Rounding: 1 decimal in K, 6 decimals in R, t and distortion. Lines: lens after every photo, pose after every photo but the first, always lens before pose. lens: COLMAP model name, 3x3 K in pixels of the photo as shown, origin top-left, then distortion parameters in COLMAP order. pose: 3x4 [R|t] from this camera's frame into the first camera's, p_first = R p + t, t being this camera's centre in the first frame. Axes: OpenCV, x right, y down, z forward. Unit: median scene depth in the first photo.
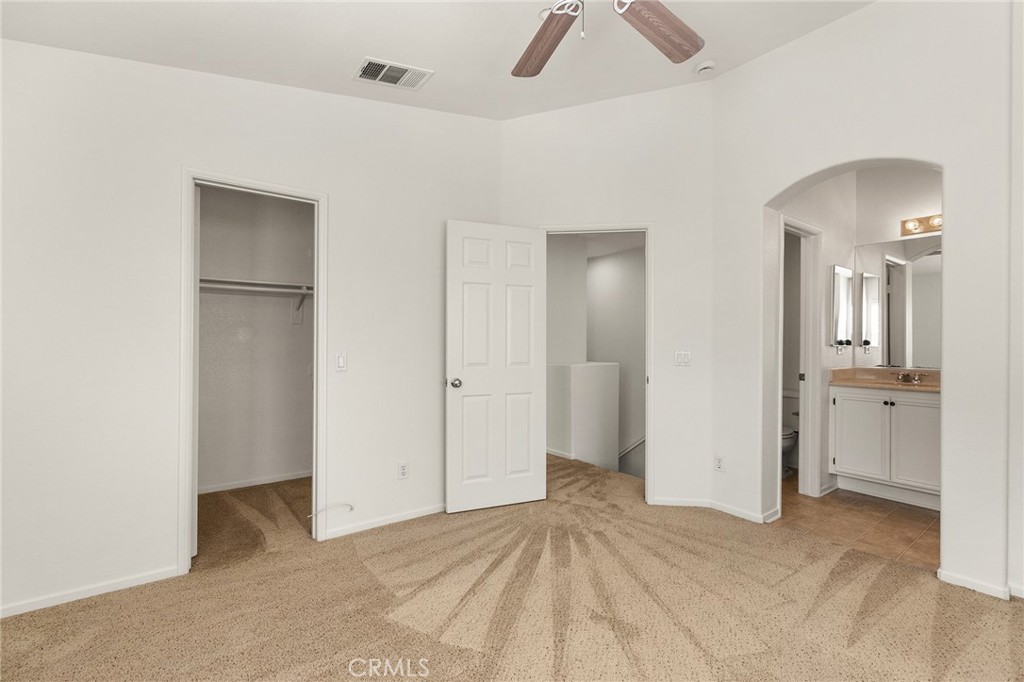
lens RADIAL K [[460.0, 0, 516.4], [0, 460.0, 343.2], [0, 0, 1]] dist [0.001005, -0.001746]
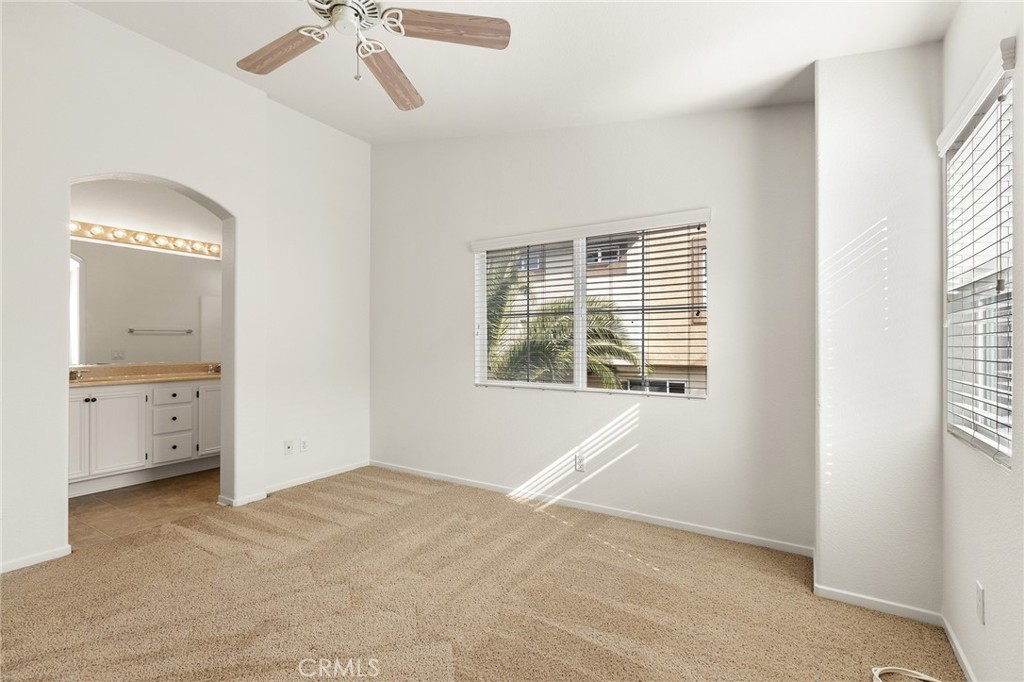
lens RADIAL K [[460.0, 0, 516.4], [0, 460.0, 342.4], [0, 0, 1]] dist [0.001005, -0.001746]
pose [[-0.358005, -0.000999, 0.933719, -0.664038], [0.004491, 0.999986, 0.002792, 0.003869], [-0.933709, 0.005193, -0.357995, 0.637942]]
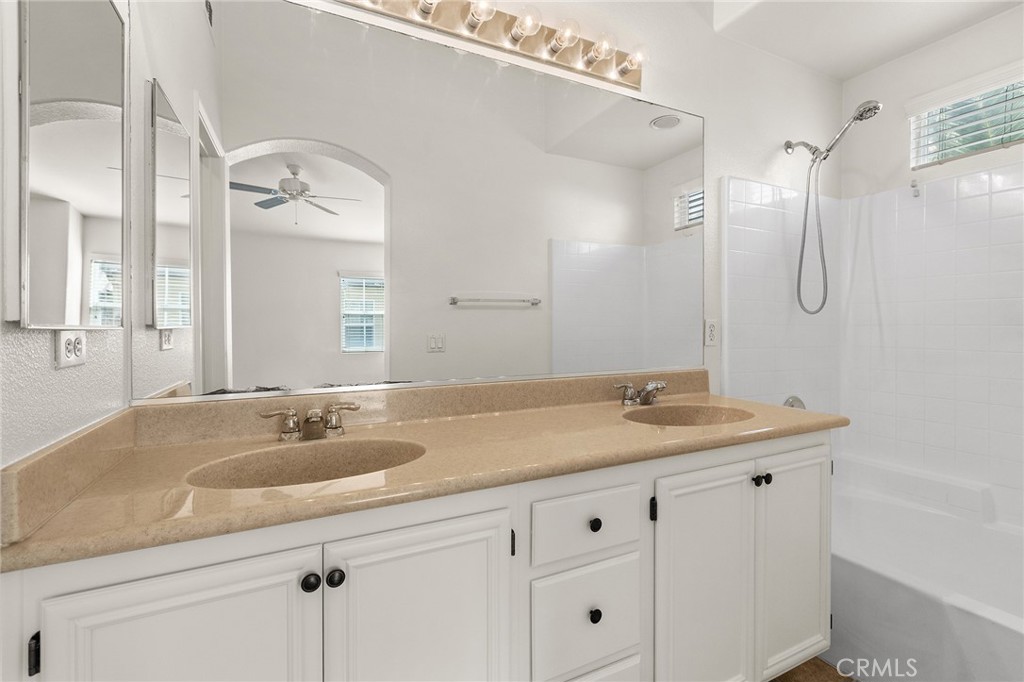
lens RADIAL K [[460.0, 0, 512.2], [0, 460.0, 331.1], [0, 0, 1]] dist [0.001005, -0.001746]
pose [[0.194088, -0.013917, 0.980885, 0.817990], [0.005894, 0.999898, 0.013021, 0.009969], [-0.980966, 0.003254, 0.194151, 1.160182]]
